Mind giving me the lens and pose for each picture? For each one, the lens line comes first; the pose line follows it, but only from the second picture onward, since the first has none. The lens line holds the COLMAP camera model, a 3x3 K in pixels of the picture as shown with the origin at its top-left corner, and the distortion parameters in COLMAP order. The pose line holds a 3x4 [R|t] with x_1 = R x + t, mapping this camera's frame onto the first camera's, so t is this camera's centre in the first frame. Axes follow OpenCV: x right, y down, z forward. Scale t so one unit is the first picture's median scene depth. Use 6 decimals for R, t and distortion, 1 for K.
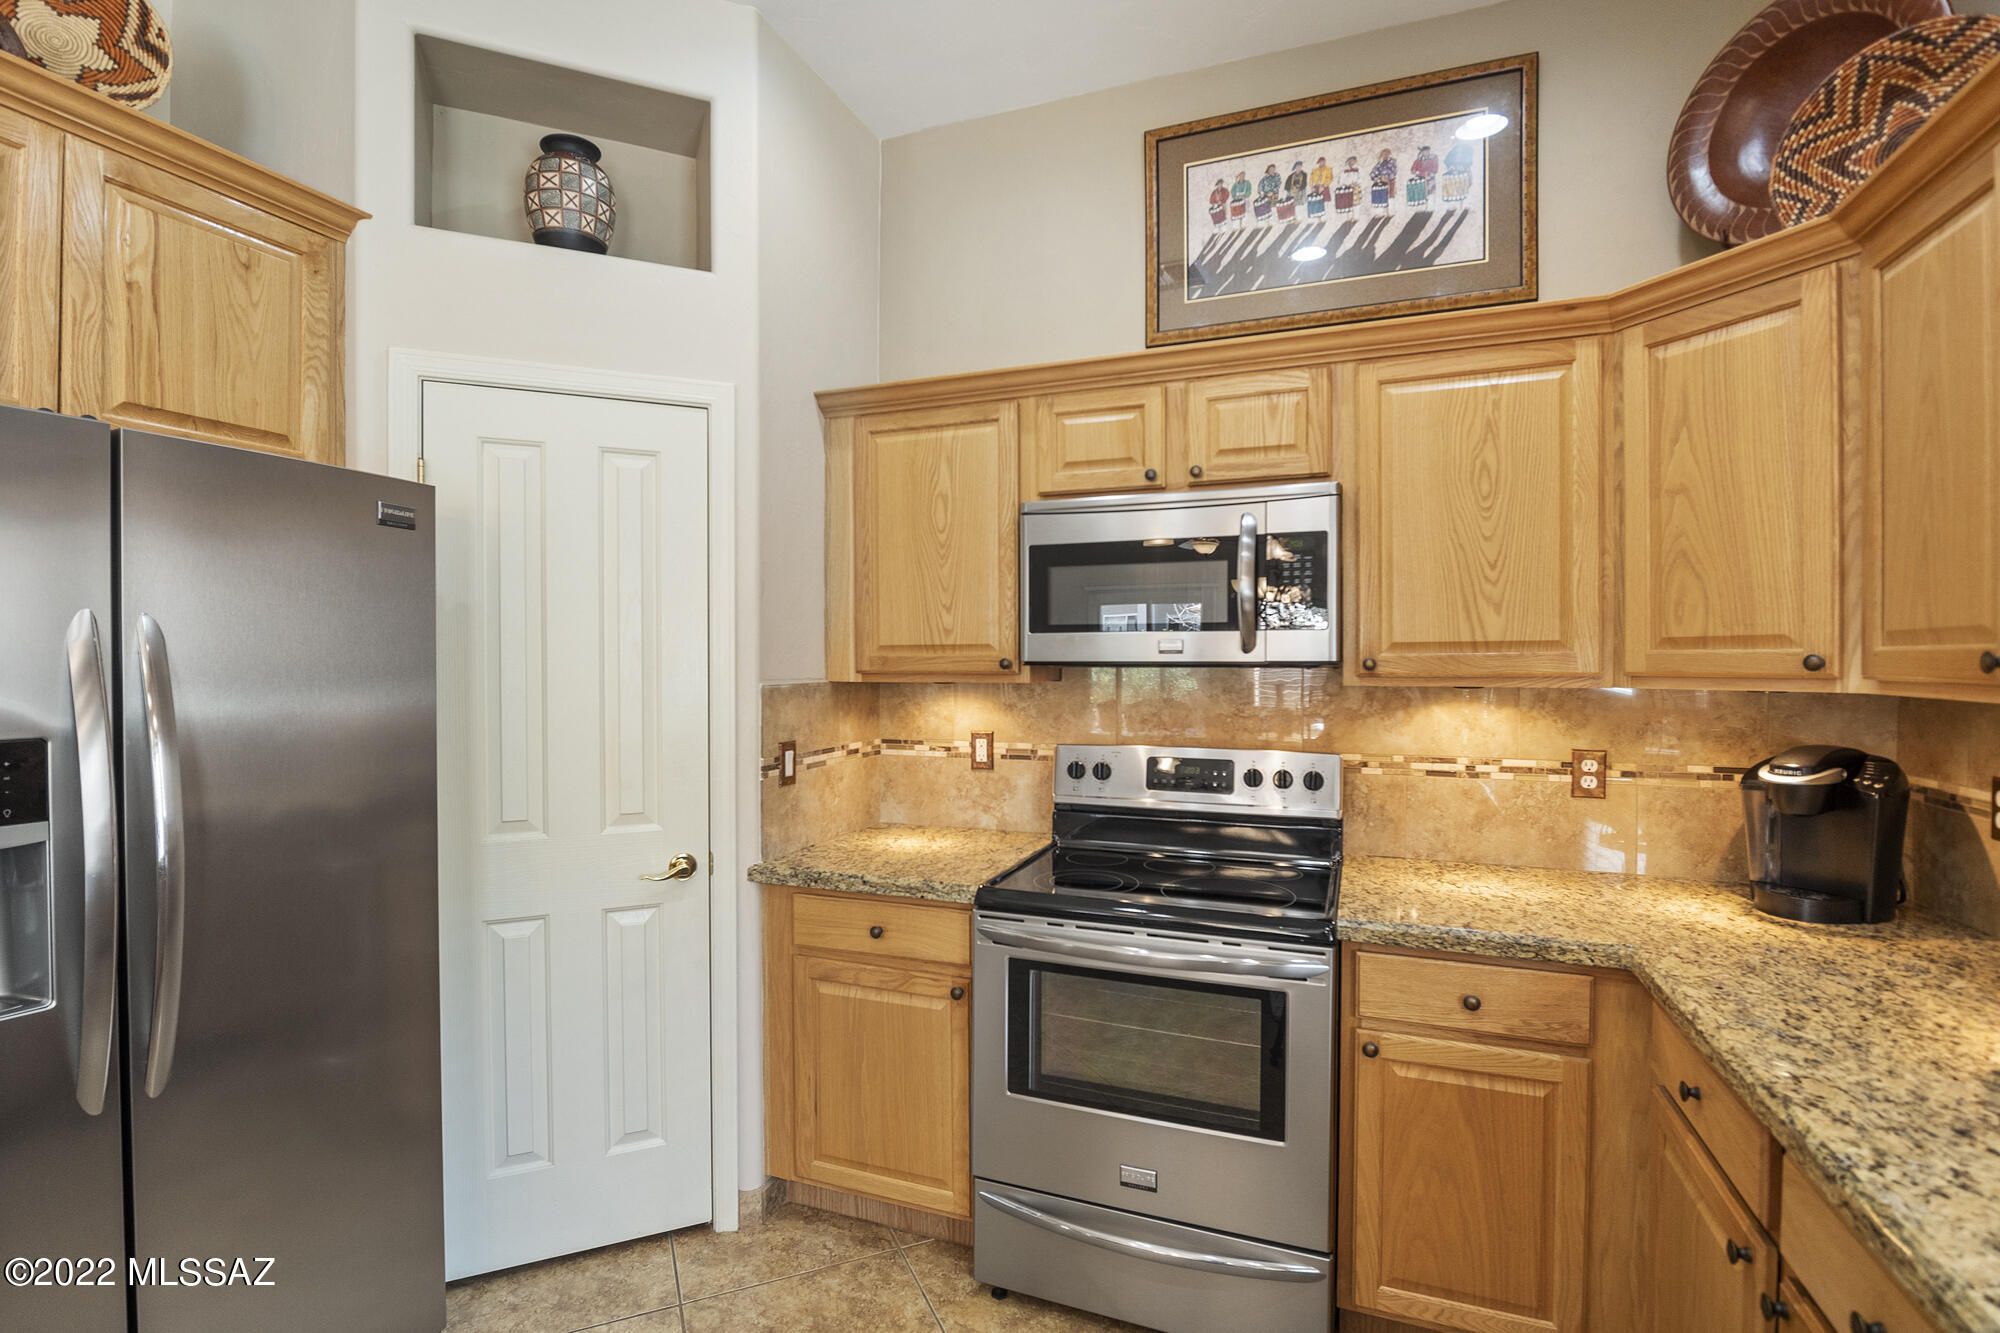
lens RADIAL K [[937.3, 0, 989.5], [0, 937.3, 662.0], [0, 0, 1]] dist [-0.011139, -0.001834]
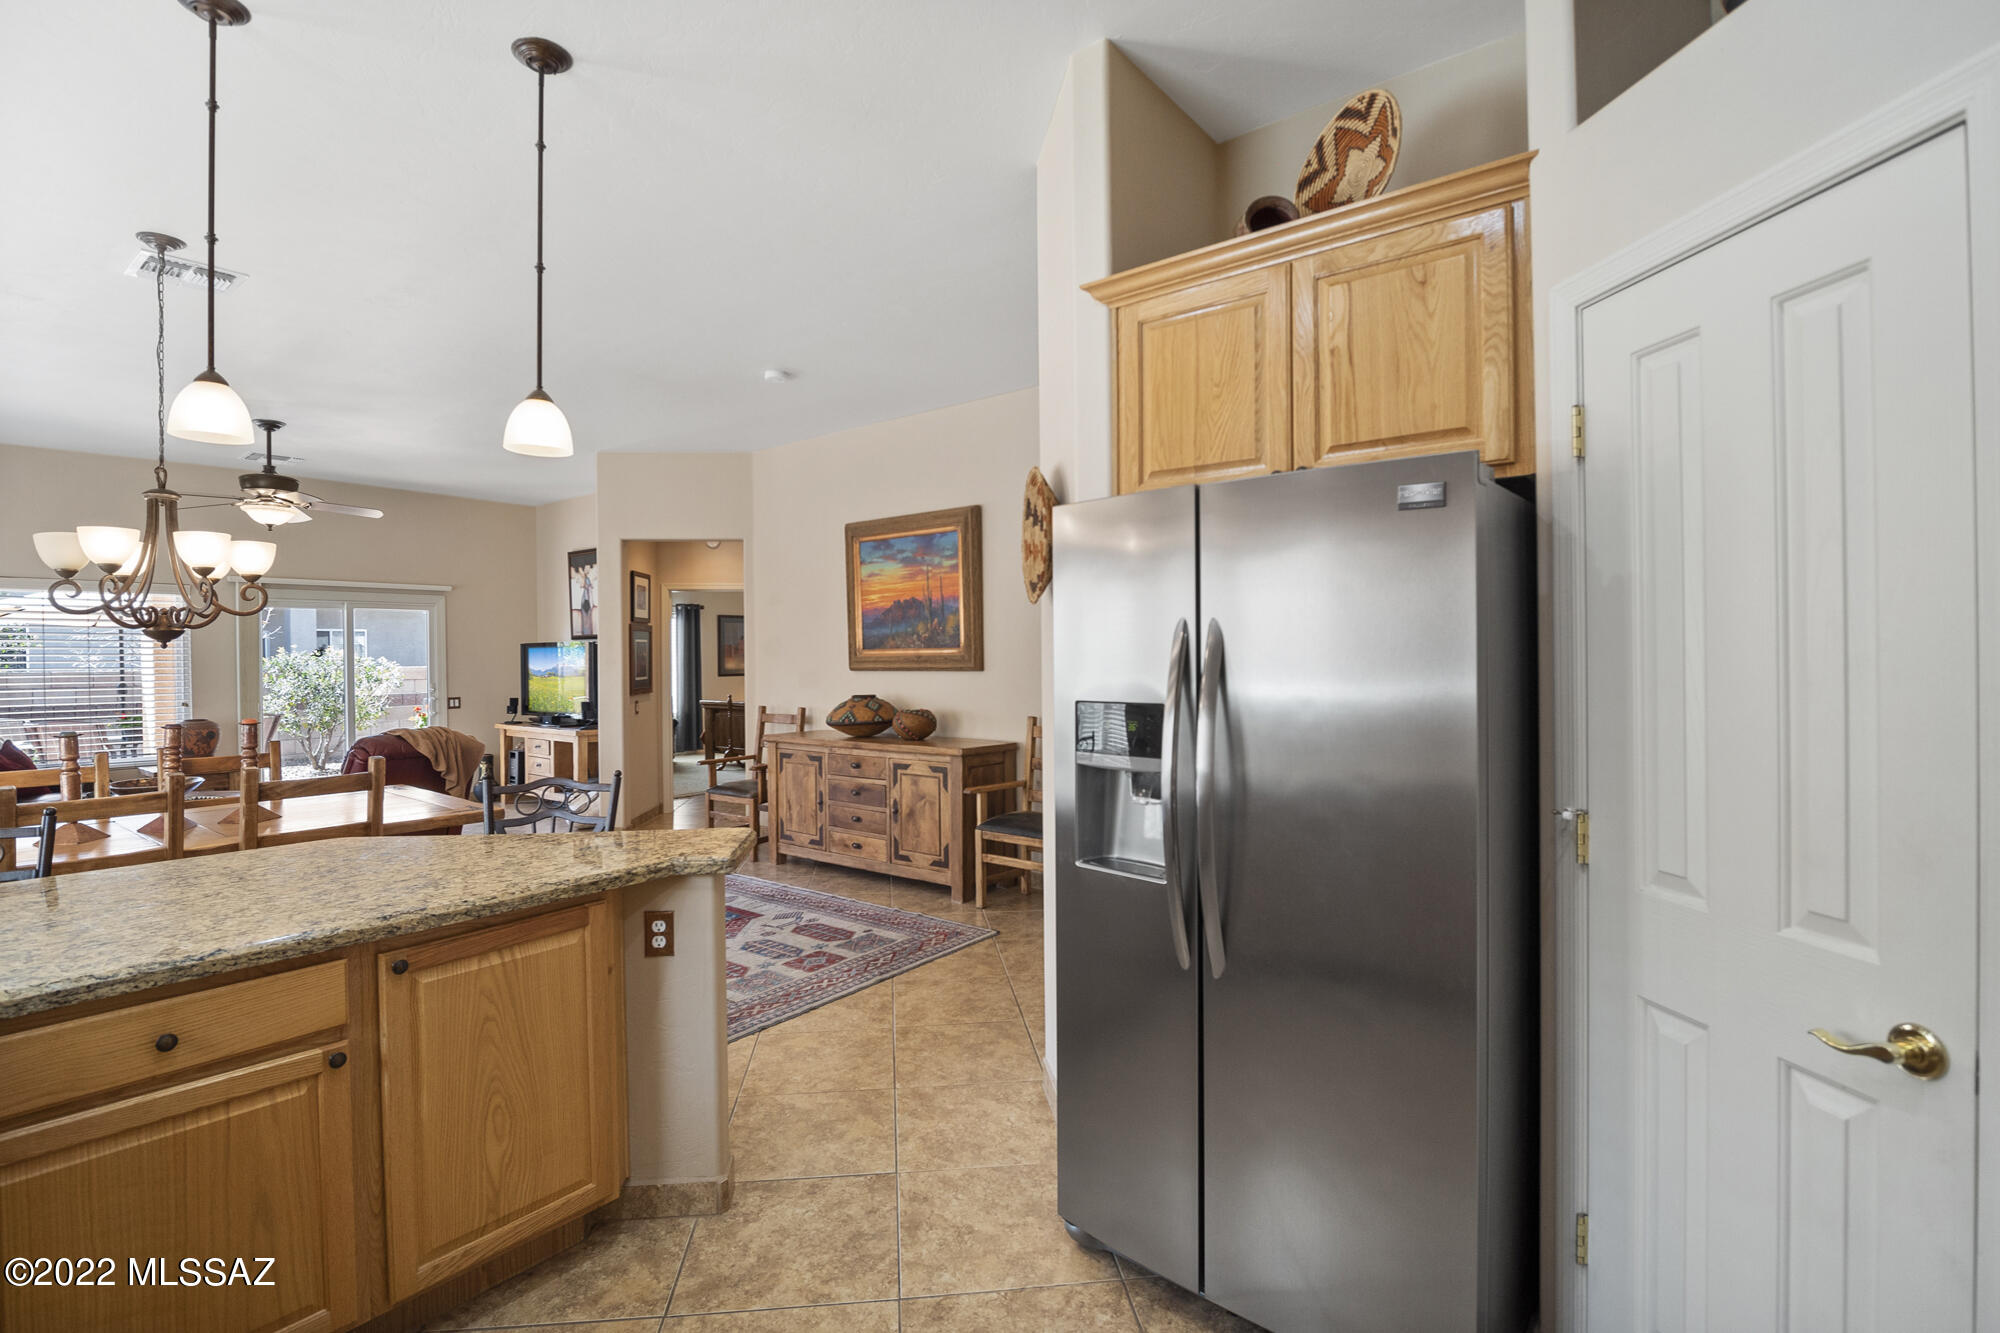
lens RADIAL K [[919.9, 0, 989.8], [0, 919.9, 663.0], [0, 0, 1]] dist [-0.016042, 0.000869]
pose [[-0.293925, 0.010805, -0.955767, 0.303473], [0.006878, 0.999934, 0.009190, -0.001036], [0.955804, -0.003872, -0.293980, 0.704899]]
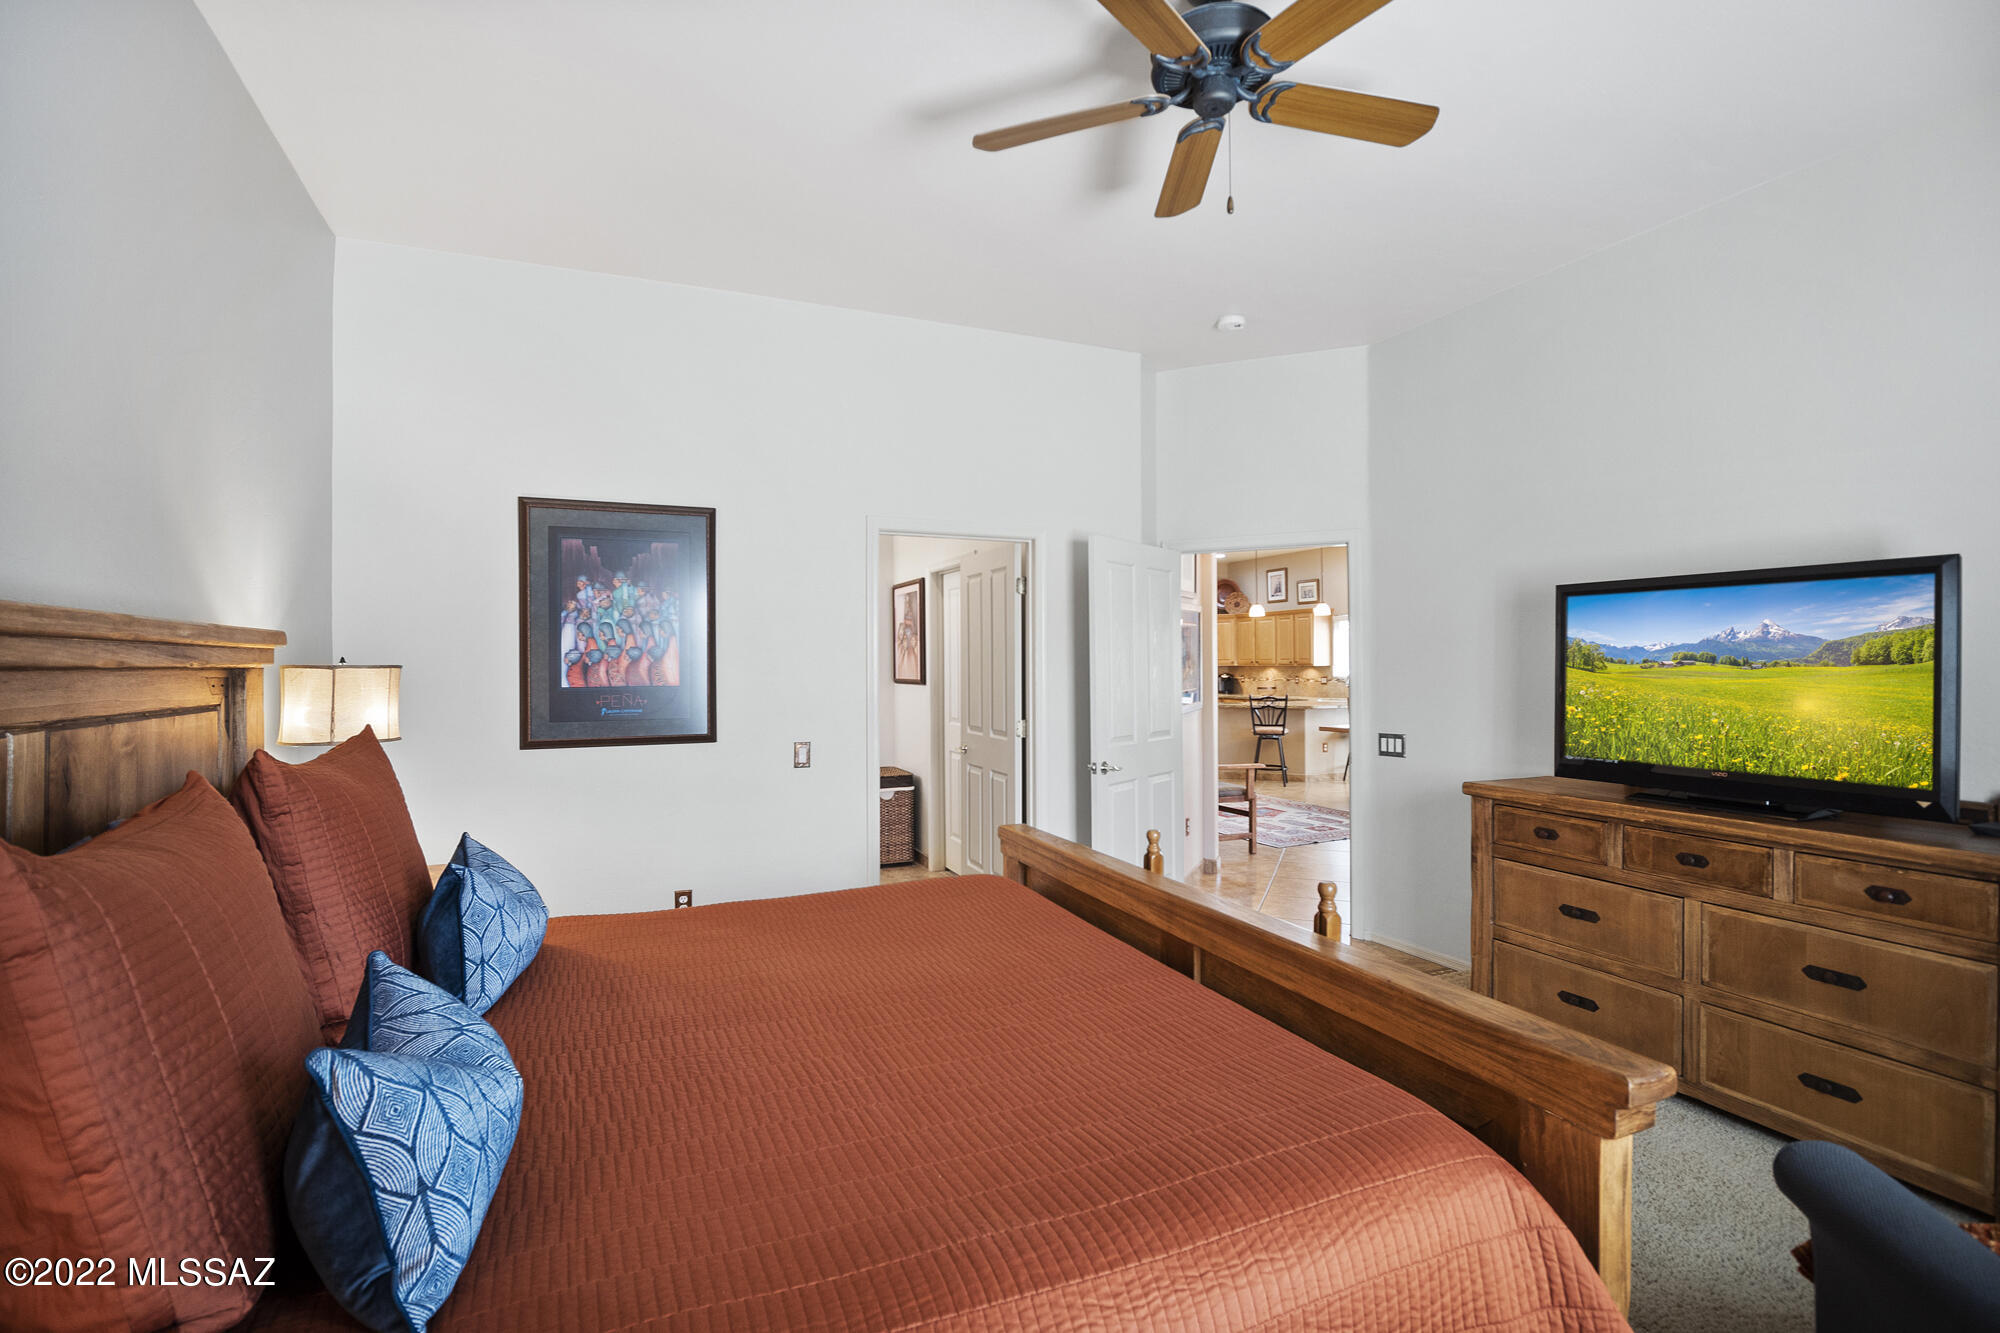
lens RADIAL K [[937.3, 0, 1006.3], [0, 937.3, 666.7], [0, 0, 1]] dist [-0.011139, -0.001834]
pose [[0.696167, -0.008039, 0.717835, -5.378154], [0.008917, 0.999957, 0.002551, -0.000083], [-0.717824, 0.004625, 0.696209, -2.818054]]
